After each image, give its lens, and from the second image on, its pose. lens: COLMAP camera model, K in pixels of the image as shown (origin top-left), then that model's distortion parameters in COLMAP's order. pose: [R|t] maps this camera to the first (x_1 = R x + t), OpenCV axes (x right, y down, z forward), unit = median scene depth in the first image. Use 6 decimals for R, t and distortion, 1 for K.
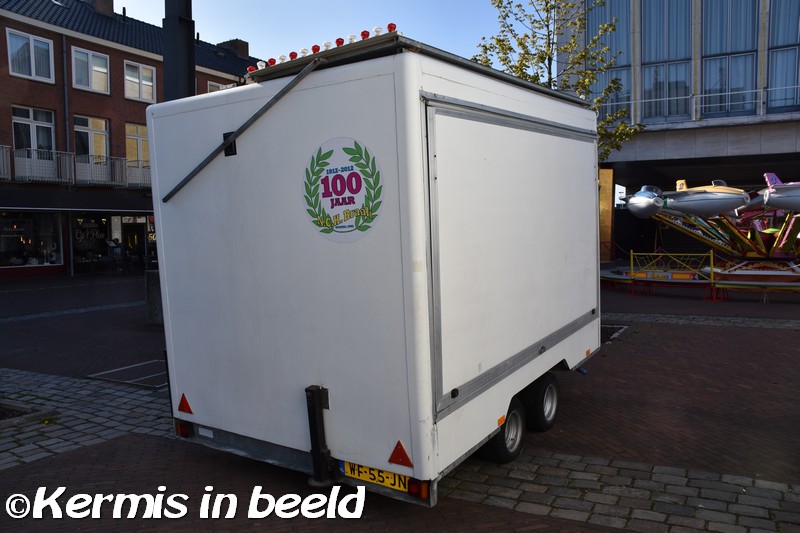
lens RADIAL K [[656.2, 0, 400.0], [0, 656.2, 266.5], [0, 0, 1]] dist [-0.146894, 0.162912]
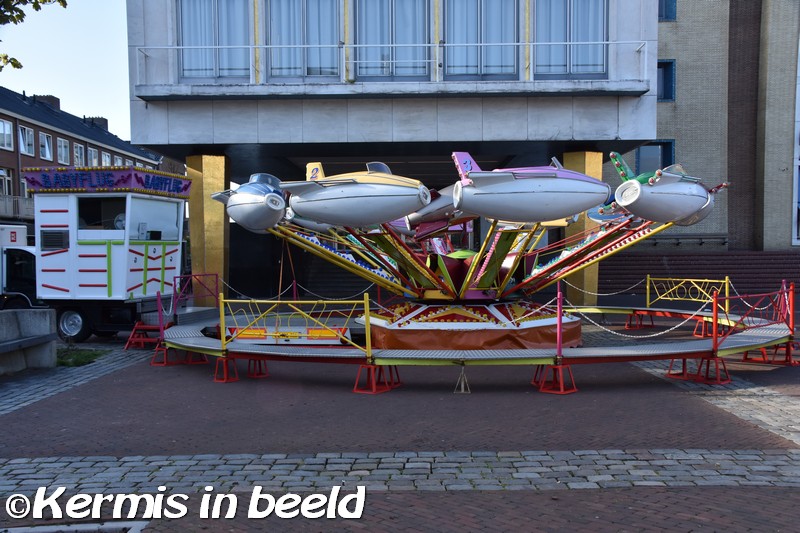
lens RADIAL K [[826.3, 0, 400.0], [0, 826.3, 266.5], [0, 0, 1]] dist [0.002658, 0.000555]
pose [[0.887155, -0.006891, 0.461421, 0.171535], [0.025252, 0.999115, -0.033631, -0.019950], [-0.460781, 0.041488, 0.886544, 0.333435]]
